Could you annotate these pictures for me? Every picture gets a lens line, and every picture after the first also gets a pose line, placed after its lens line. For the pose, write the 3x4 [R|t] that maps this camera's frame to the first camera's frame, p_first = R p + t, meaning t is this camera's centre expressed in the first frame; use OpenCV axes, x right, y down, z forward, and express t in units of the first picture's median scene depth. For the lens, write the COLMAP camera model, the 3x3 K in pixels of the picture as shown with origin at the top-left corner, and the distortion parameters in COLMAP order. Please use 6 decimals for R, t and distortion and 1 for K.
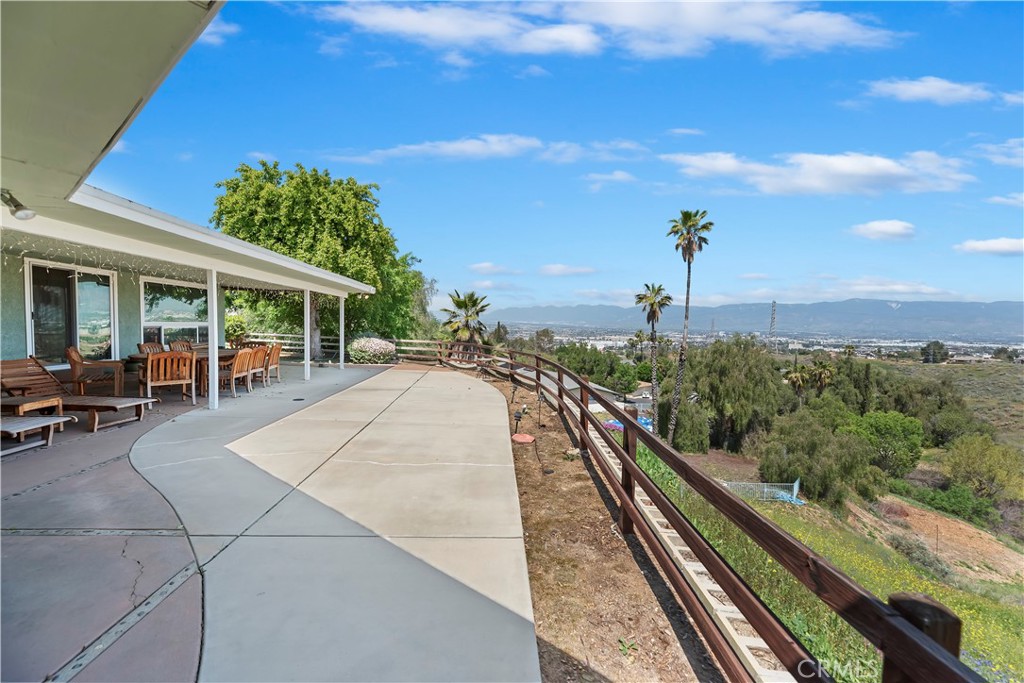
lens RADIAL K [[428.6, 0, 521.9], [0, 428.6, 341.0], [0, 0, 1]] dist [-0.000711, 0.000334]
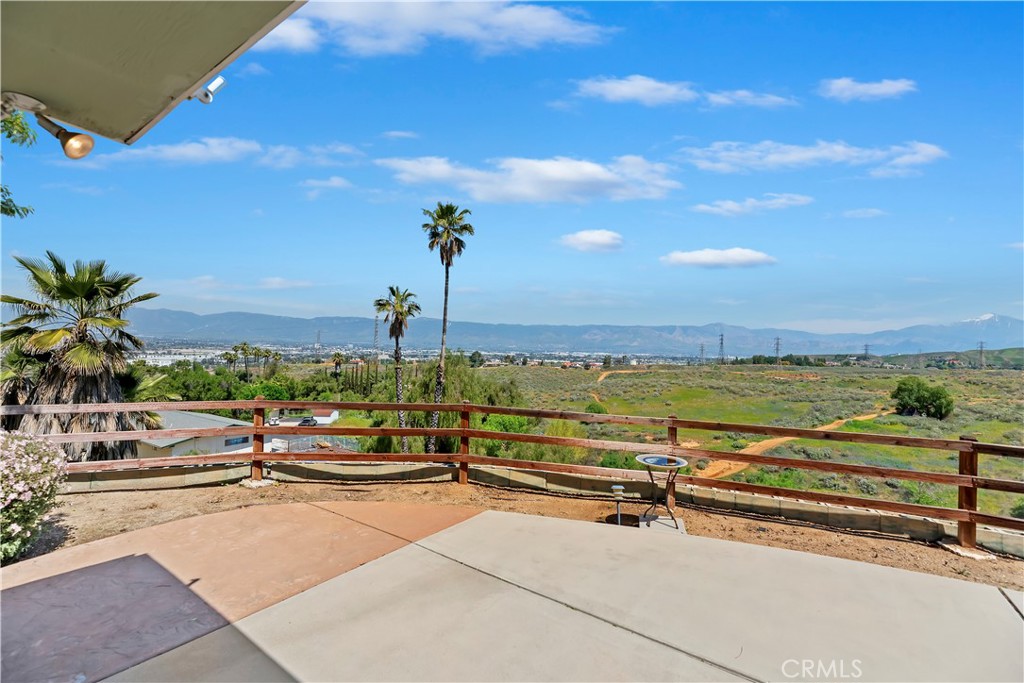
lens RADIAL K [[428.6, 0, 506.5], [0, 428.6, 344.3], [0, 0, 1]] dist [-0.000711, 0.000334]
pose [[0.999916, -0.005563, 0.011711, 0.609633], [0.005551, 0.999984, 0.001043, -0.034028], [-0.011717, -0.000977, 0.999931, 0.069275]]
